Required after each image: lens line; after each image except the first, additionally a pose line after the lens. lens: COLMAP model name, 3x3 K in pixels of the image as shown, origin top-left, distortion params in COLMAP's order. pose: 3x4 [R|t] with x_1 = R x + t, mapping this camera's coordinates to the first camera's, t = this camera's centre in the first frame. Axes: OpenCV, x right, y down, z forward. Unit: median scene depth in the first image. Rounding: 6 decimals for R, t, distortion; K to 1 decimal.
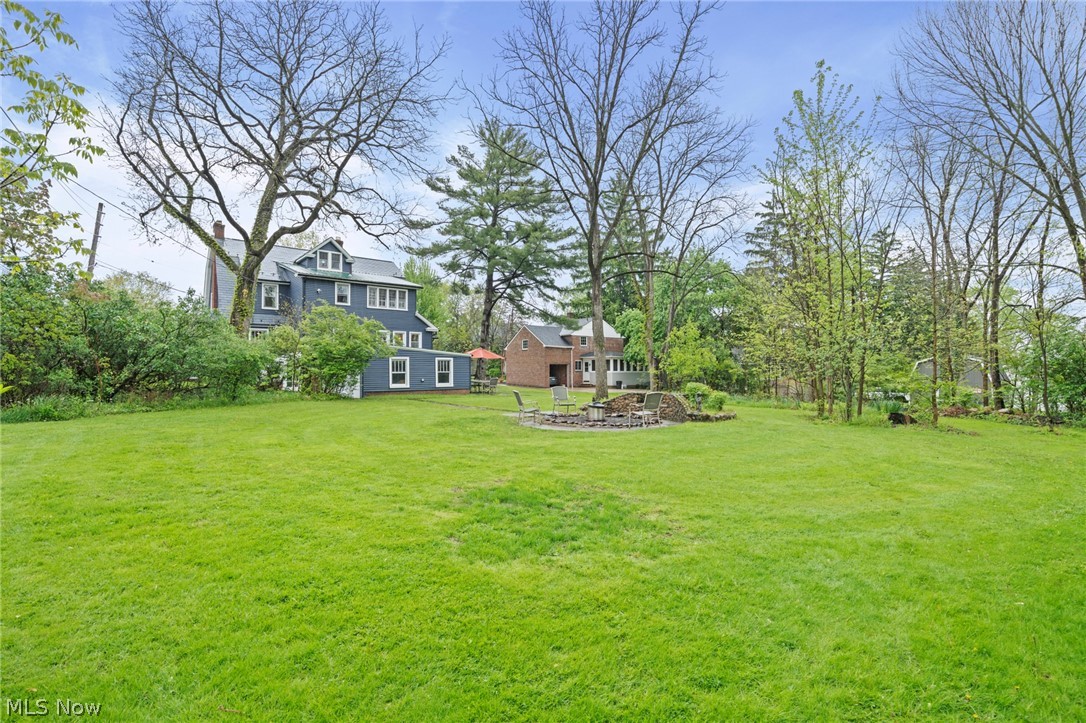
lens RADIAL K [[486.5, 0, 541.7], [0, 486.5, 365.6], [0, 0, 1]] dist [0.000885, 0.000082]
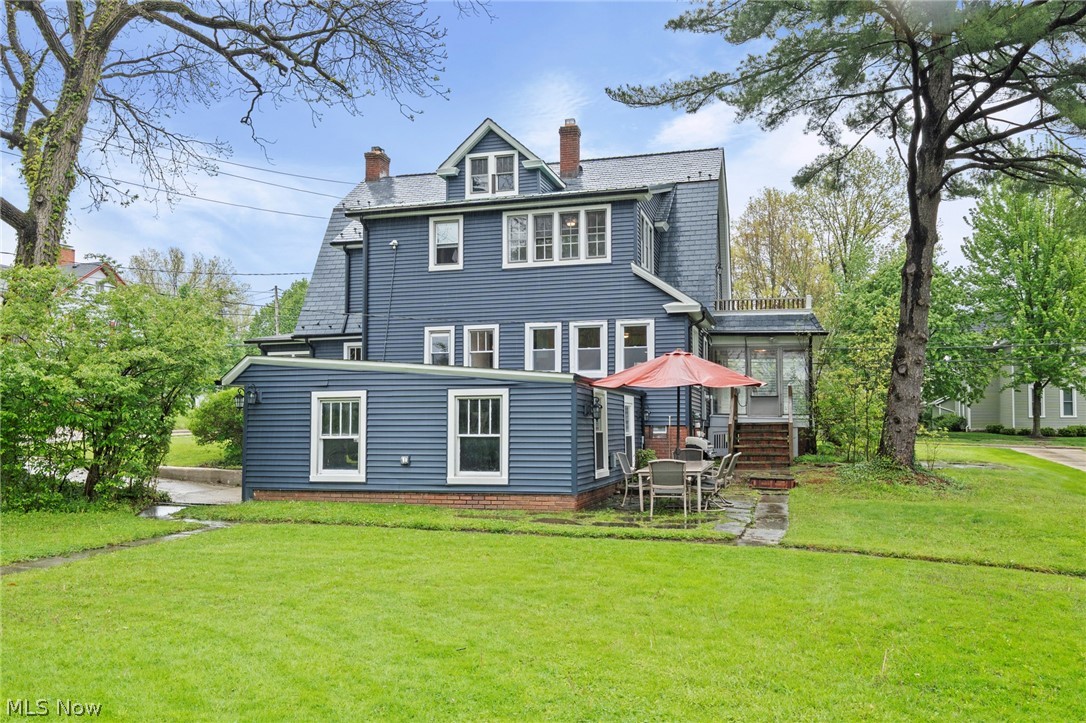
lens RADIAL K [[889.3, 0, 548.8], [0, 889.3, 405.8], [0, 0, 1]] dist [0.000622, -0.001212]
pose [[0.572039, -0.020902, -0.819960, 0.228410], [0.012191, 0.999781, -0.016981, 0.003692], [0.820136, -0.000283, 0.572168, 0.568473]]
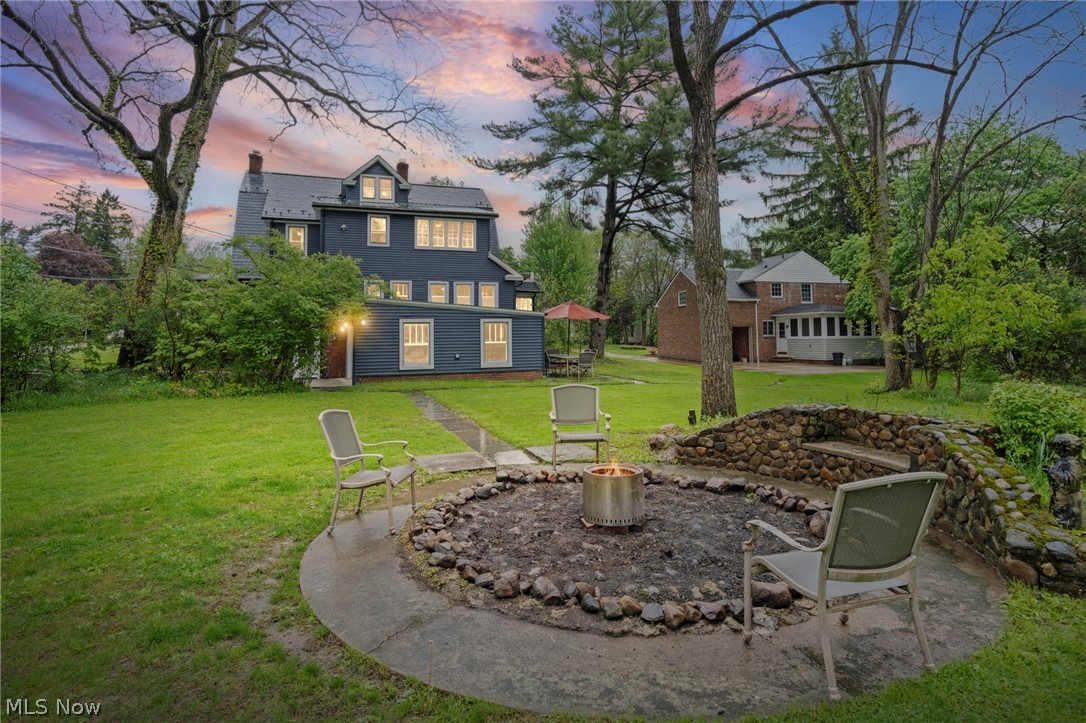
lens RADIAL K [[574.5, 0, 544.9], [0, 574.5, 319.4], [0, 0, 1]] dist [-0.006571, -0.000228]
pose [[0.941430, -0.021677, -0.336511, 0.077212], [0.014882, 0.999630, -0.022759, 0.001503], [0.336880, 0.016418, 0.941405, 0.276606]]
